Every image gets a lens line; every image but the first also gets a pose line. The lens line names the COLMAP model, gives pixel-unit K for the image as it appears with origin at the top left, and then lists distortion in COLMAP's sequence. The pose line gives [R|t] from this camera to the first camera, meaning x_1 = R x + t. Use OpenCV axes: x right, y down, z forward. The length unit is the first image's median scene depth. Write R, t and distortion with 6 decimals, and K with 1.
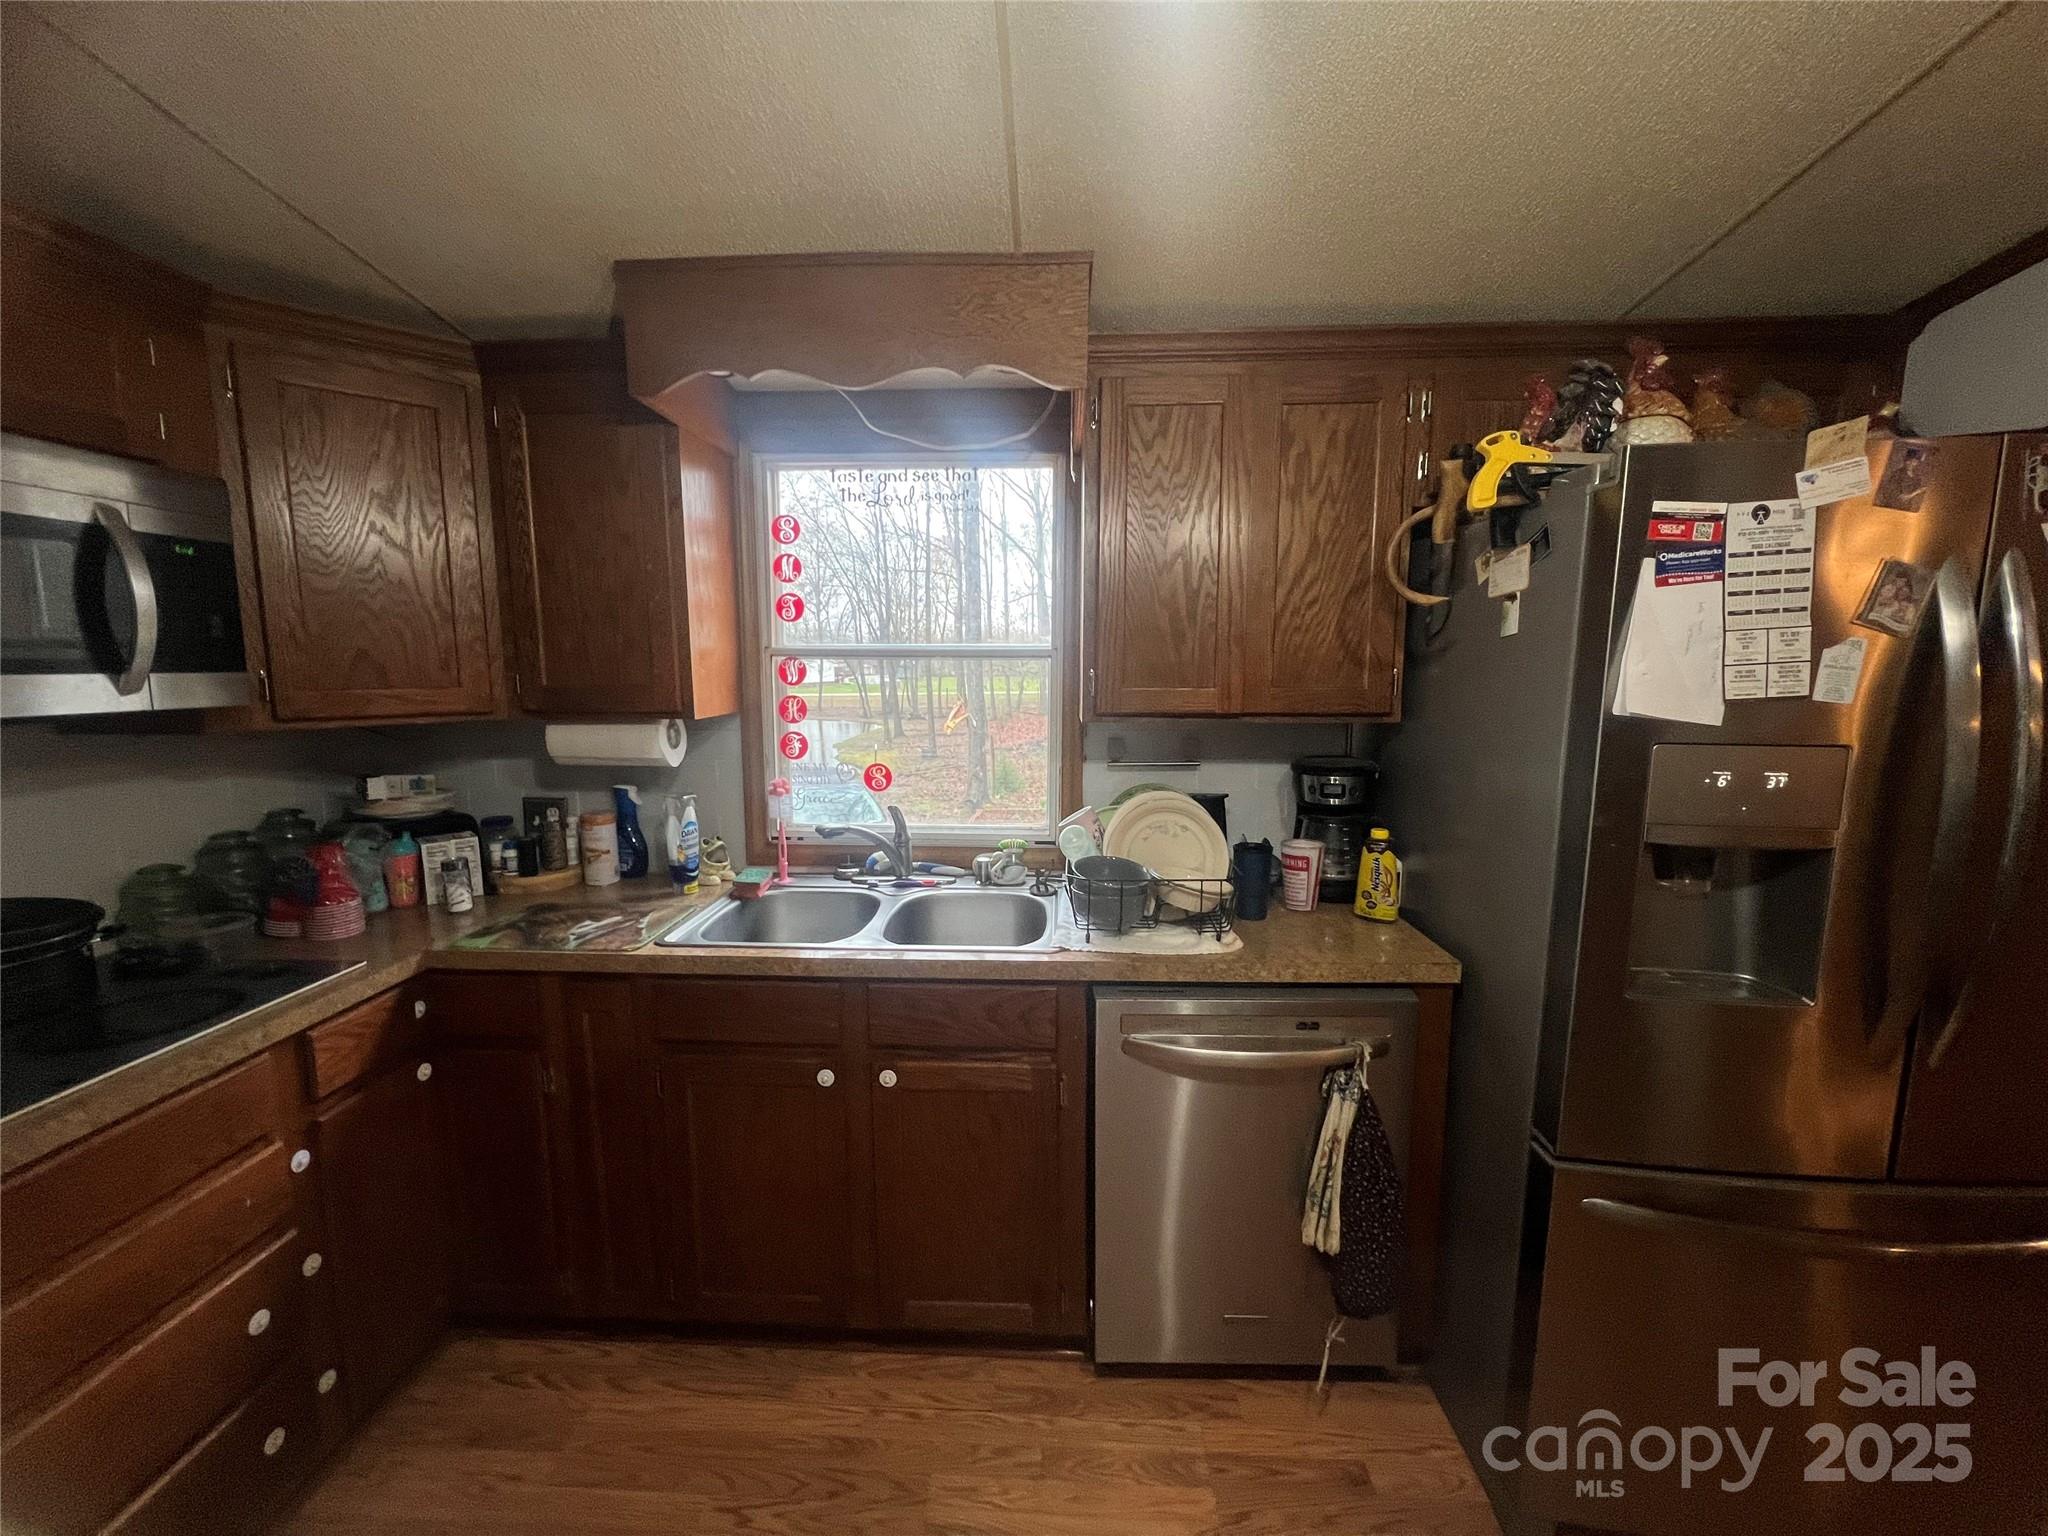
lens RADIAL K [[818.5, 0, 1020.3], [0, 818.5, 767.8], [0, 0, 1]] dist [-0.002297, 0.000310]
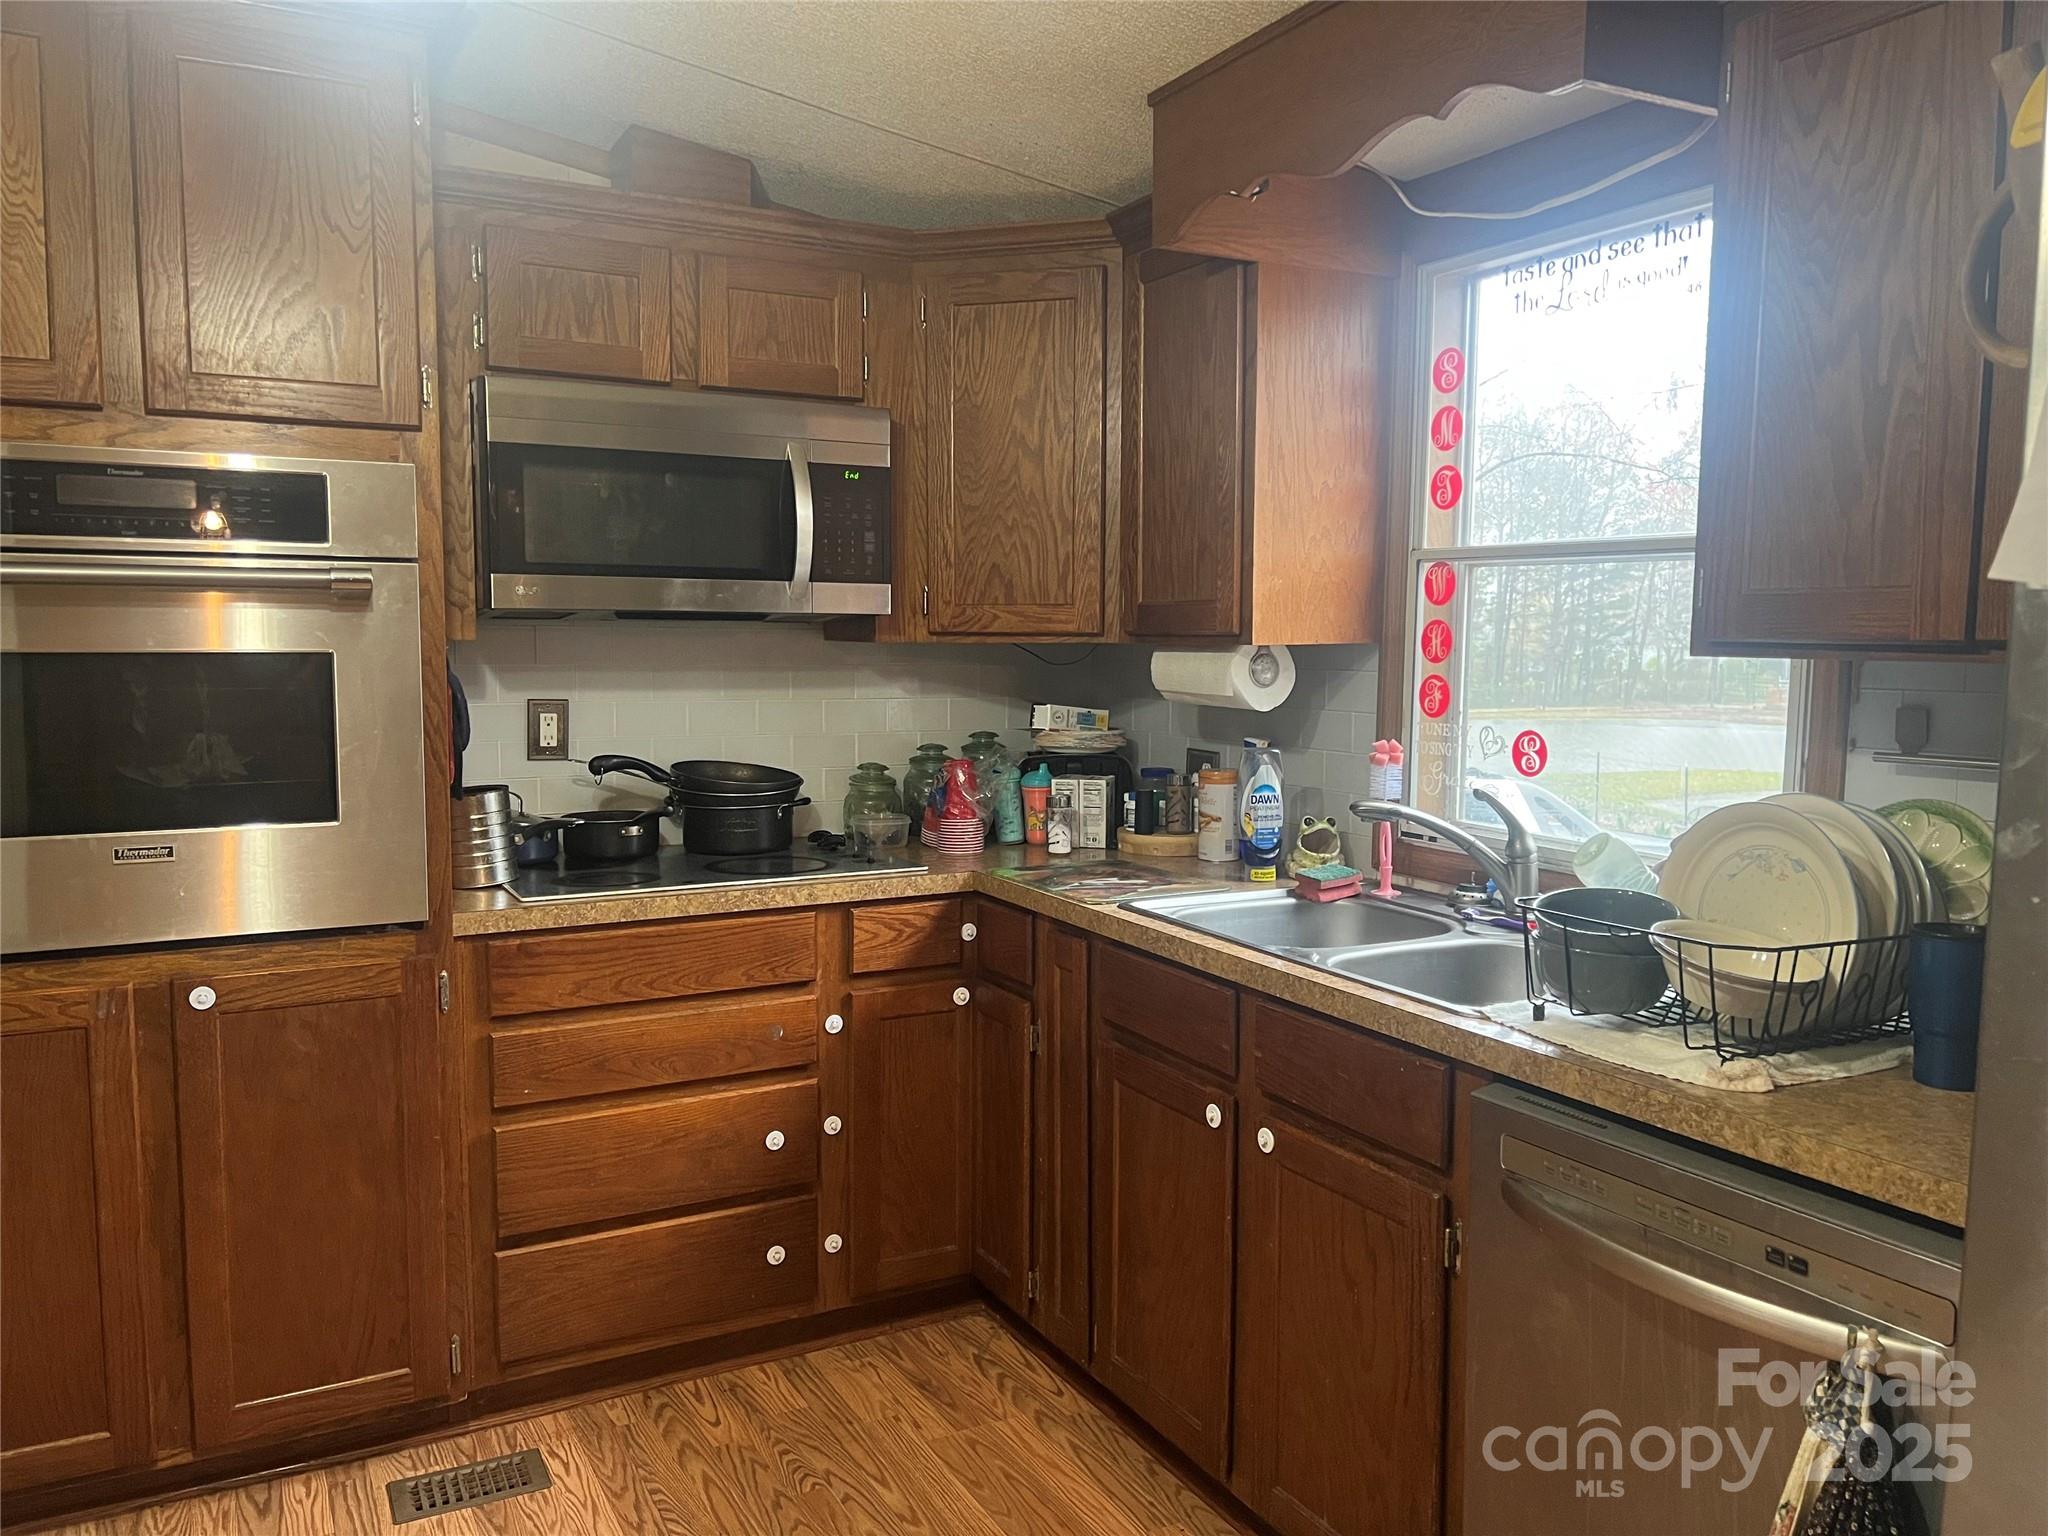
lens RADIAL K [[1538.8, 0, 1032.9], [0, 1538.8, 781.1], [0, 0, 1]] dist [0.063383, -0.070417]
pose [[0.513293, 0.087905, -0.853699, 0.762815], [-0.116365, 0.992683, 0.032251, 0.046362], [0.850288, 0.082786, 0.519766, 0.096394]]
